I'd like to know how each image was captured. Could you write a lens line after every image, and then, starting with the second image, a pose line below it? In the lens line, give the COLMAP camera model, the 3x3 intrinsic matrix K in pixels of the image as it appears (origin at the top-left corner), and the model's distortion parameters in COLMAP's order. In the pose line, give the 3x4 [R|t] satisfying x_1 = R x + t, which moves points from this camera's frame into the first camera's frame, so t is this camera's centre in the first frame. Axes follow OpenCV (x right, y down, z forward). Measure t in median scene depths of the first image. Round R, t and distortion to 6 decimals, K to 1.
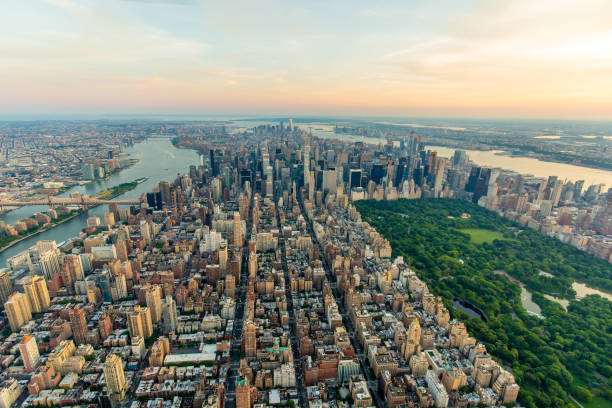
lens RADIAL K [[313.5, 0, 304.6], [0, 313.5, 203.5], [0, 0, 1]] dist [-0.004546, -0.001856]
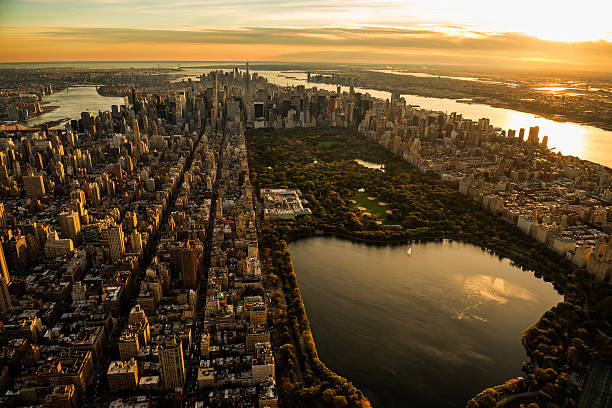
lens RADIAL K [[422.5, 0, 307.4], [0, 422.5, 206.4], [0, 0, 1]] dist [-0.045089, -0.004222]
pose [[0.998516, -0.012851, 0.052913, 0.059499], [0.009799, 0.998295, 0.057540, 0.042460], [-0.053562, -0.056936, 0.996940, -0.125996]]
